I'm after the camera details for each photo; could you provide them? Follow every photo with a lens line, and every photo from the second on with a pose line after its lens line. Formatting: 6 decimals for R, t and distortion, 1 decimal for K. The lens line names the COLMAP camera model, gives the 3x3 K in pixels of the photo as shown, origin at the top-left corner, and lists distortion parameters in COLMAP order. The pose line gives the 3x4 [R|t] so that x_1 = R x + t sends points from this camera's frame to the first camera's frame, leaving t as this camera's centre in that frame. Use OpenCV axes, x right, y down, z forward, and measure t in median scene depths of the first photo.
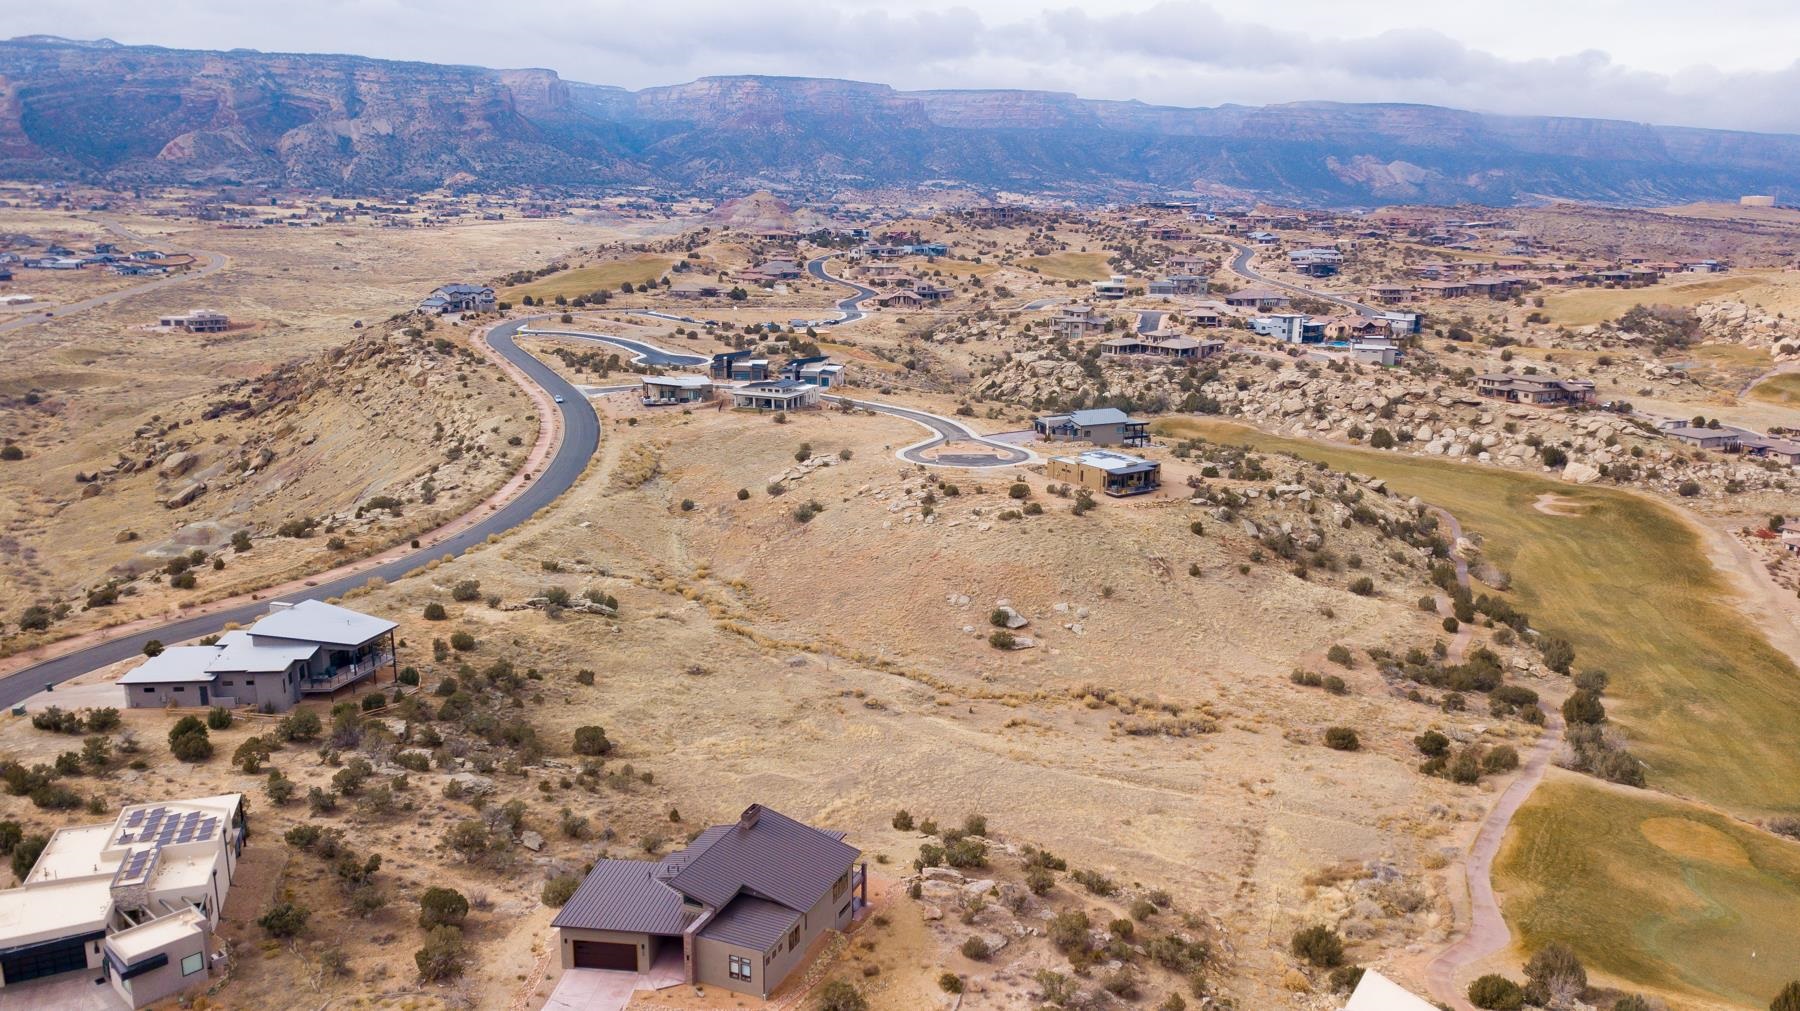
lens RADIAL K [[1365.7, 0, 911.0], [0, 1365.7, 508.4], [0, 0, 1]] dist [0.020048, -0.019952]
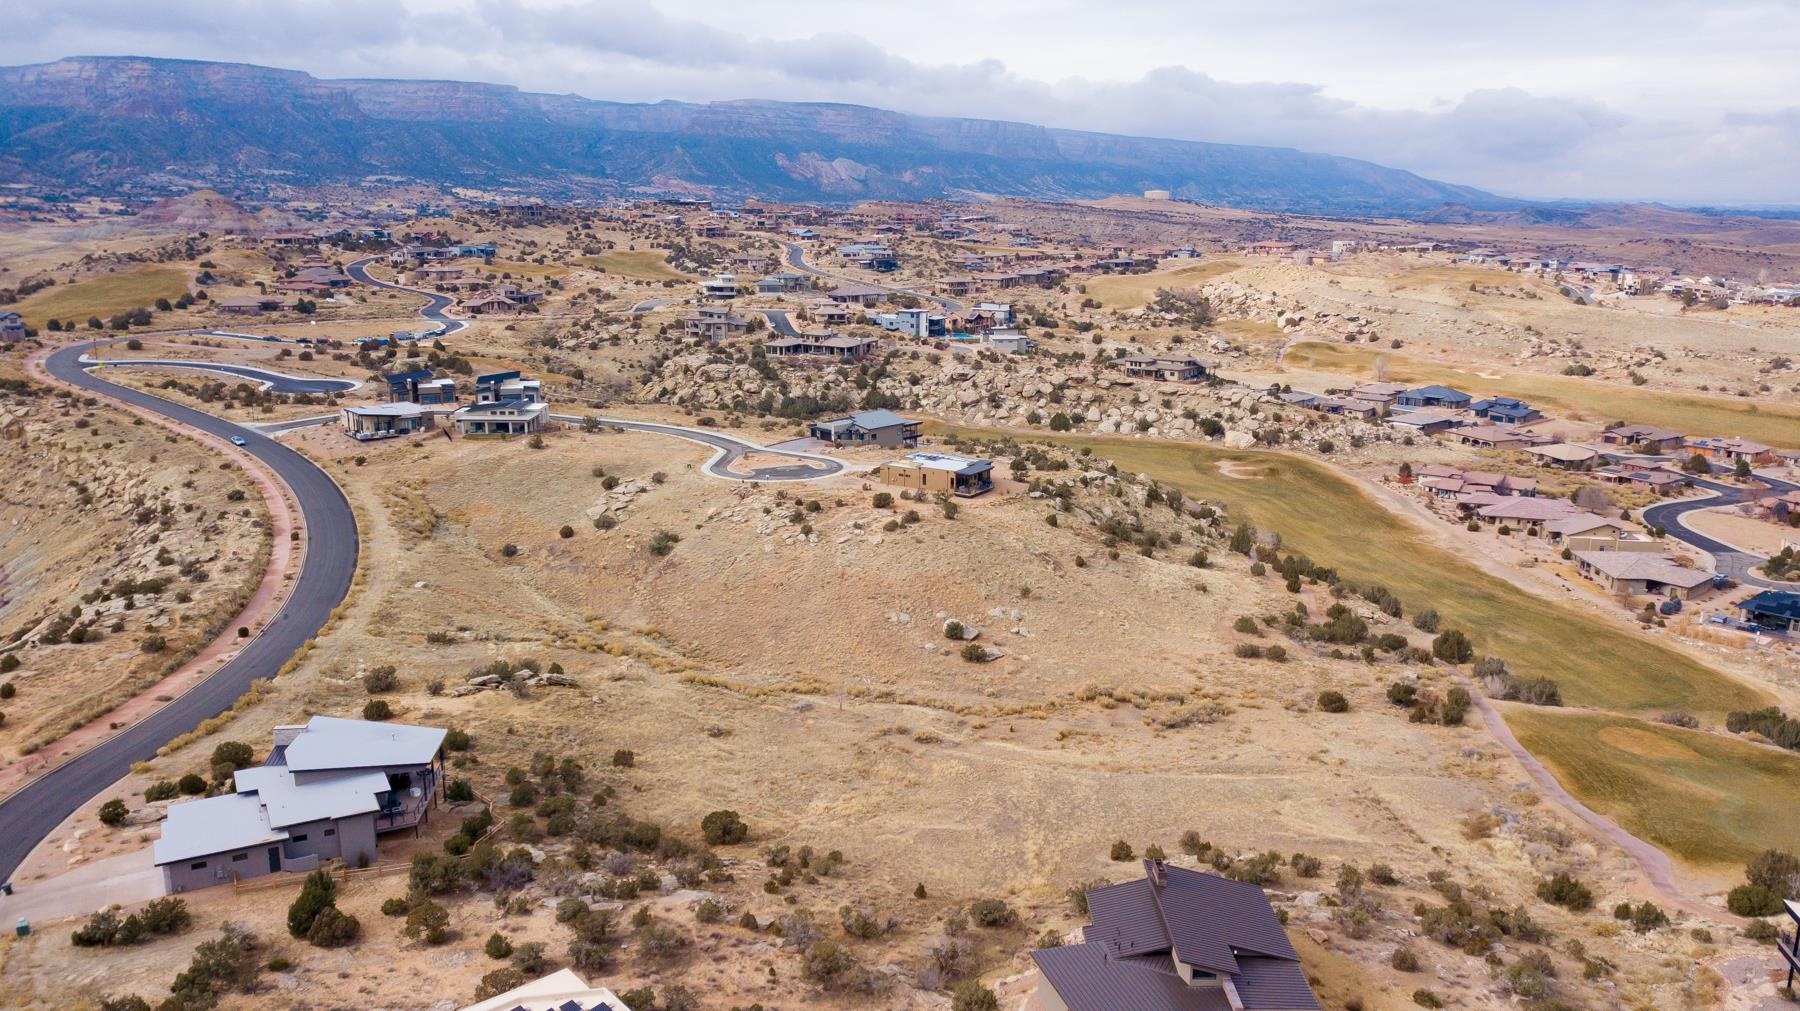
lens RADIAL K [[1365.7, 0, 908.0], [0, 1365.7, 512.9], [0, 0, 1]] dist [0.020048, -0.019952]
pose [[0.922649, -0.093602, 0.374109, -0.109780], [0.091341, 0.995535, 0.023811, -0.010298], [-0.374668, 0.012202, 0.927079, 0.036160]]
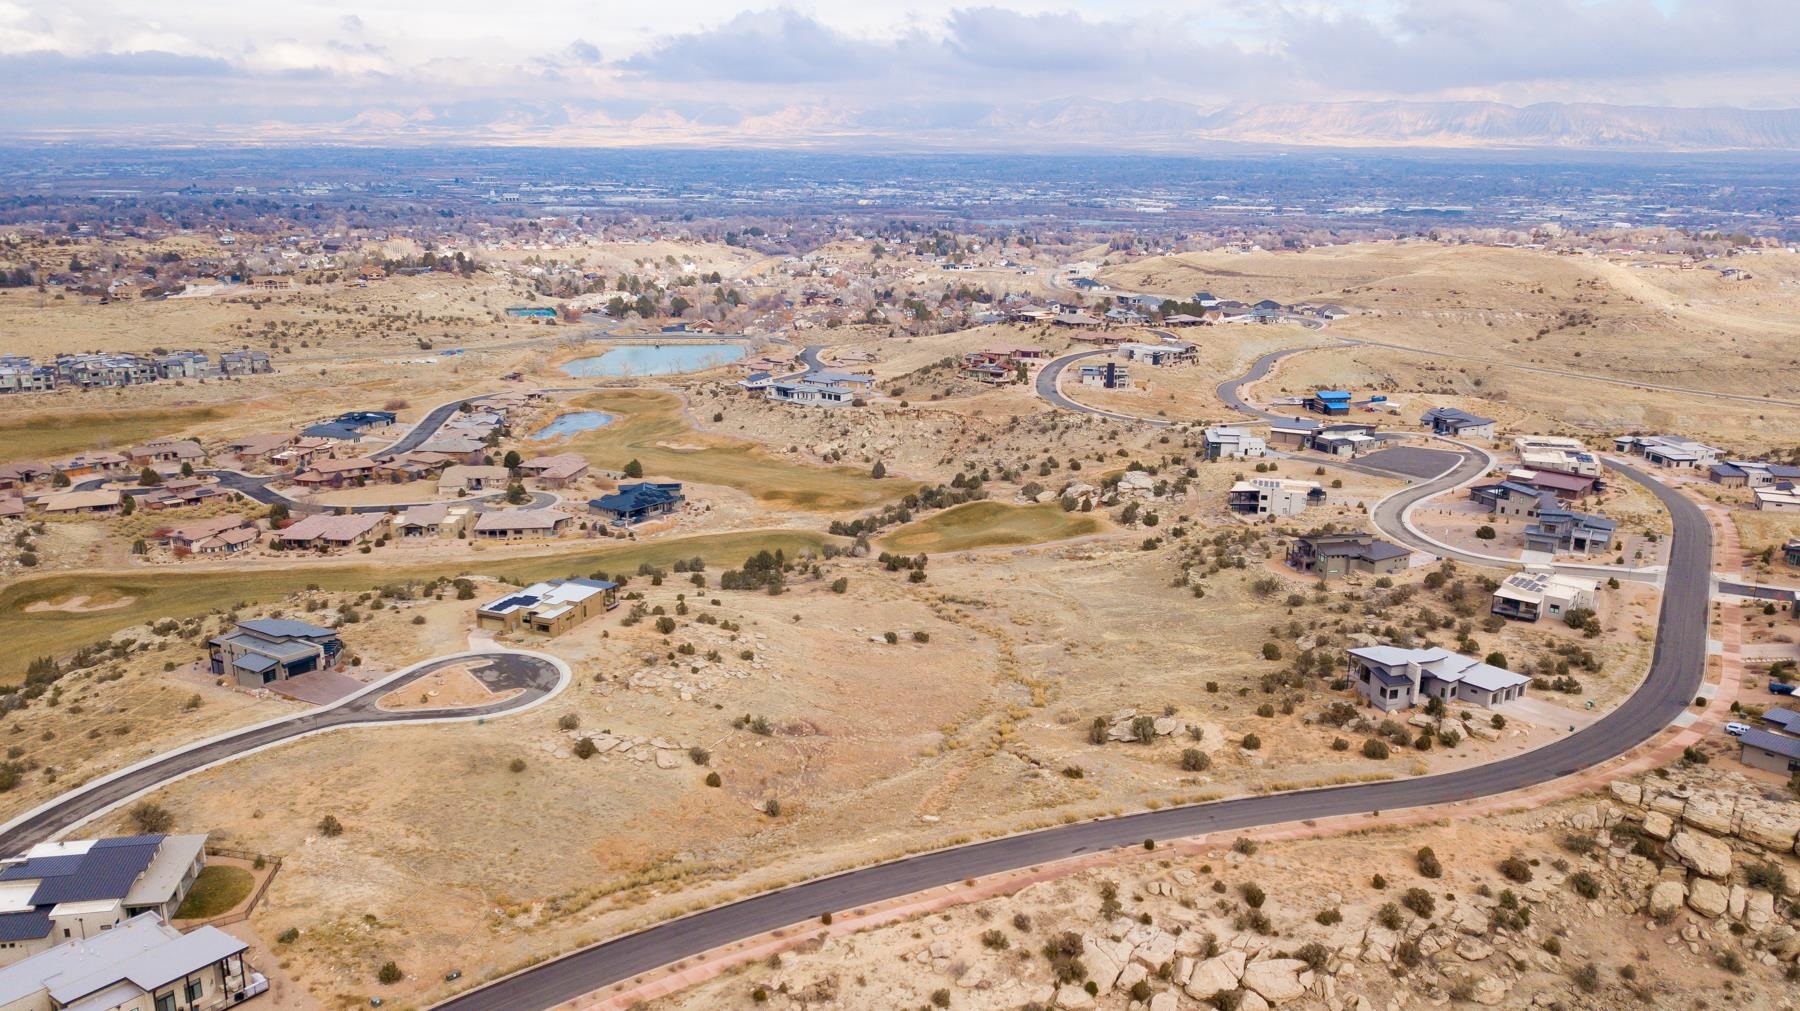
lens RADIAL K [[1365.7, 0, 915.2], [0, 1365.7, 524.3], [0, 0, 1]] dist [0.020048, -0.019952]
pose [[-0.559371, -0.241332, 0.793009, -0.326655], [0.173677, 0.901324, 0.396802, -0.181710], [-0.810519, 0.359687, -0.462260, 0.526527]]
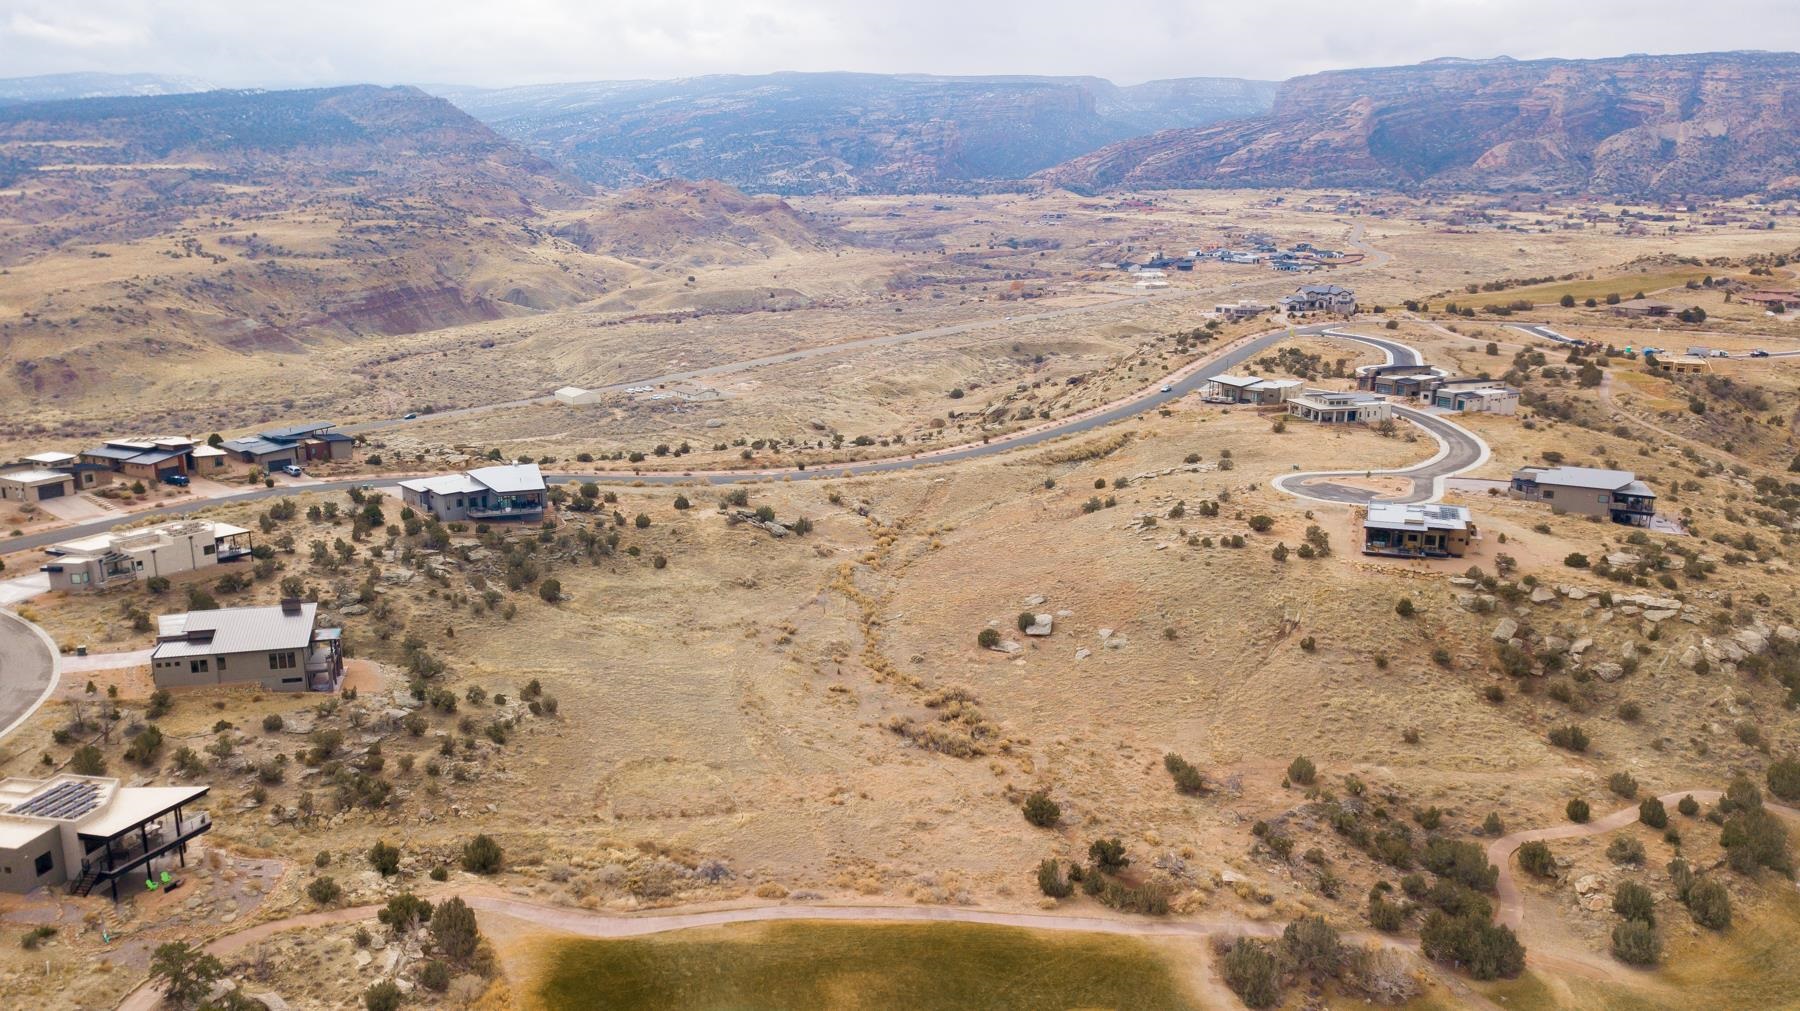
lens RADIAL K [[1365.7, 0, 915.0], [0, 1365.7, 517.9], [0, 0, 1]] dist [0.020048, -0.019952]
pose [[0.600934, 0.183290, -0.777999, 0.261860], [-0.182300, 0.979128, 0.089864, -0.022707], [0.778232, 0.087827, 0.621805, 0.108375]]
